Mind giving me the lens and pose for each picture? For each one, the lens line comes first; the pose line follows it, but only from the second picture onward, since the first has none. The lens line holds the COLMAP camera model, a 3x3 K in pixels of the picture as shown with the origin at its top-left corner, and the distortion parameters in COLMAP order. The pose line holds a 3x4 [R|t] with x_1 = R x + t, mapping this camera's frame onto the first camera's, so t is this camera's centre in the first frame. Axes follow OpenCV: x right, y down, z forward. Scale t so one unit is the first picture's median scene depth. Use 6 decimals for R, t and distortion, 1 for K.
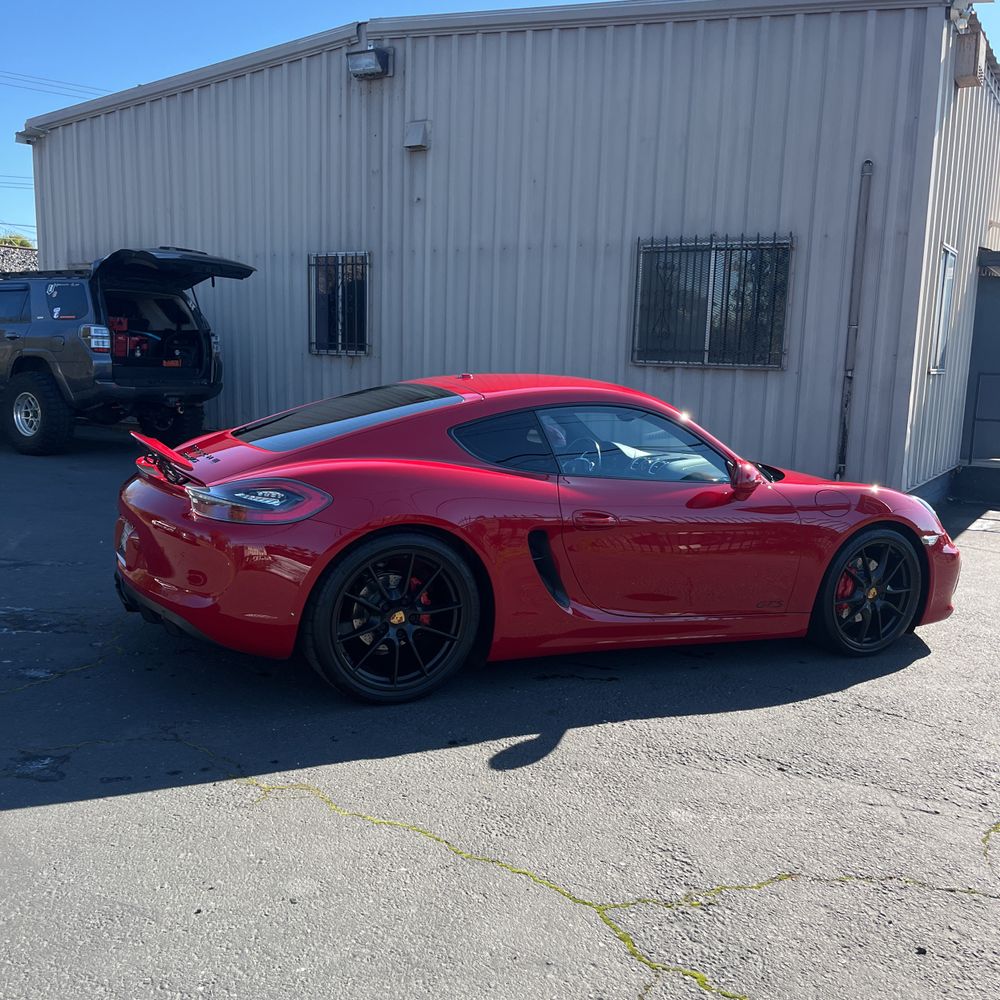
lens RADIAL K [[1018.2, 0, 484.2], [0, 1018.2, 501.1], [0, 0, 1]] dist [0.091129, -0.186804]
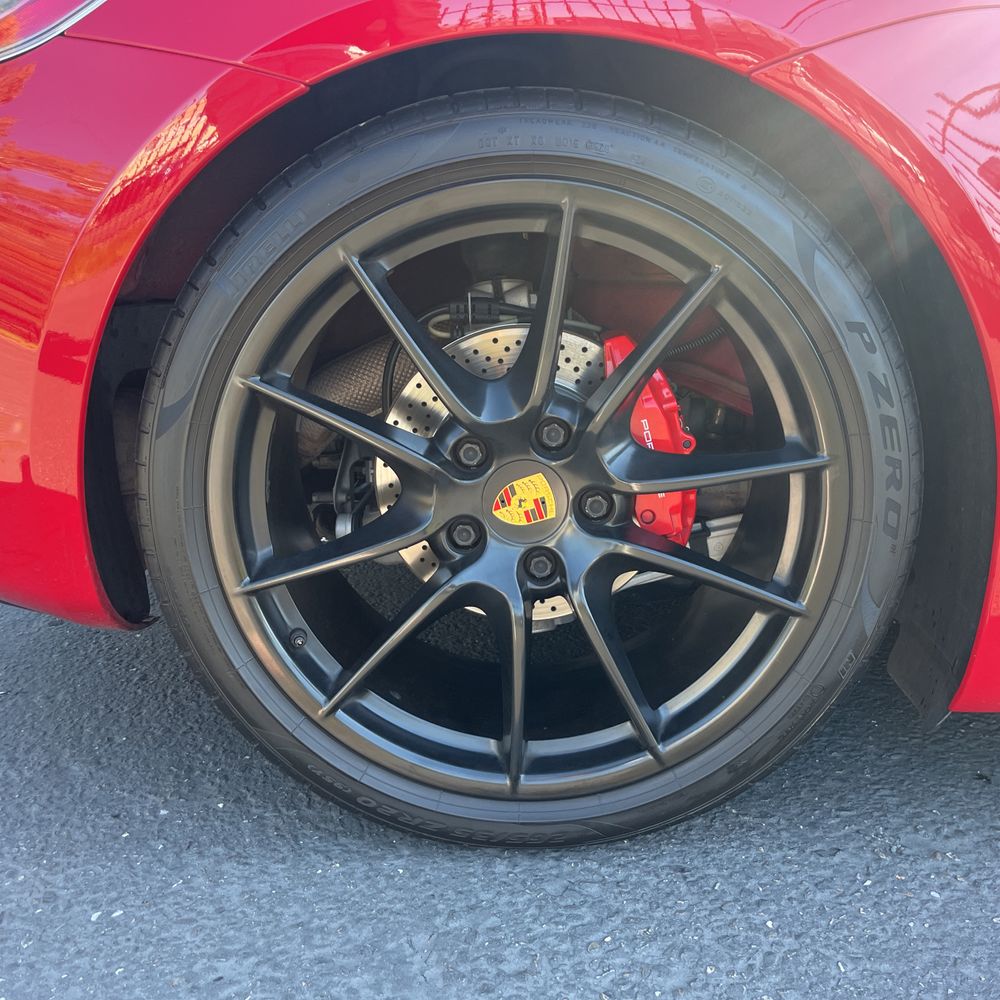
lens RADIAL K [[1032.4, 0, 509.1], [0, 1032.4, 500.4], [0, 0, 1]] dist [0.057648, -0.068786]
pose [[0.887170, 0.039400, -0.459758, 0.007663], [0.006215, 0.995237, 0.097283, 0.032827], [0.461401, -0.089164, 0.882700, 0.284002]]
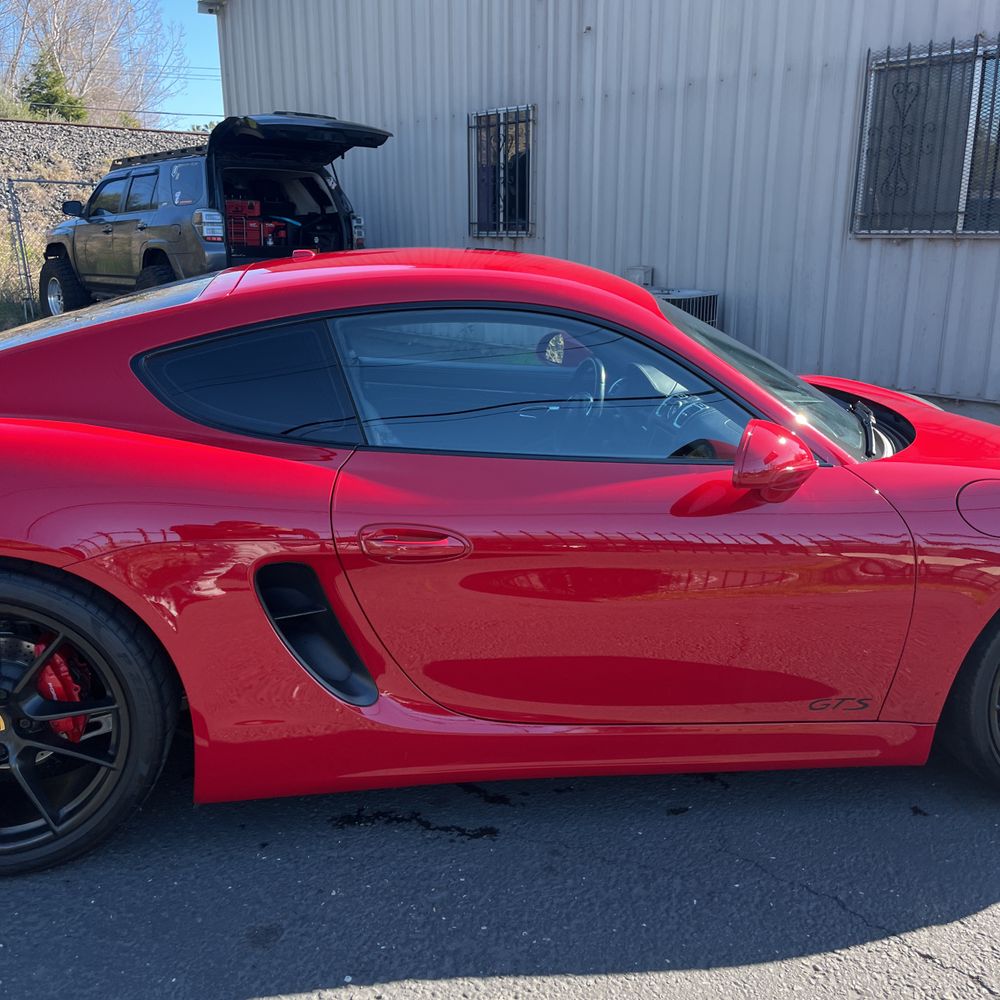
lens RADIAL K [[1023.6, 0, 489.0], [0, 1023.6, 504.3], [0, 0, 1]] dist [0.033240, -0.015999]
pose [[0.956827, 0.045980, -0.286997, 0.111654], [-0.014634, 0.993777, 0.110424, -0.021905], [0.290288, -0.101457, 0.951546, 0.208695]]
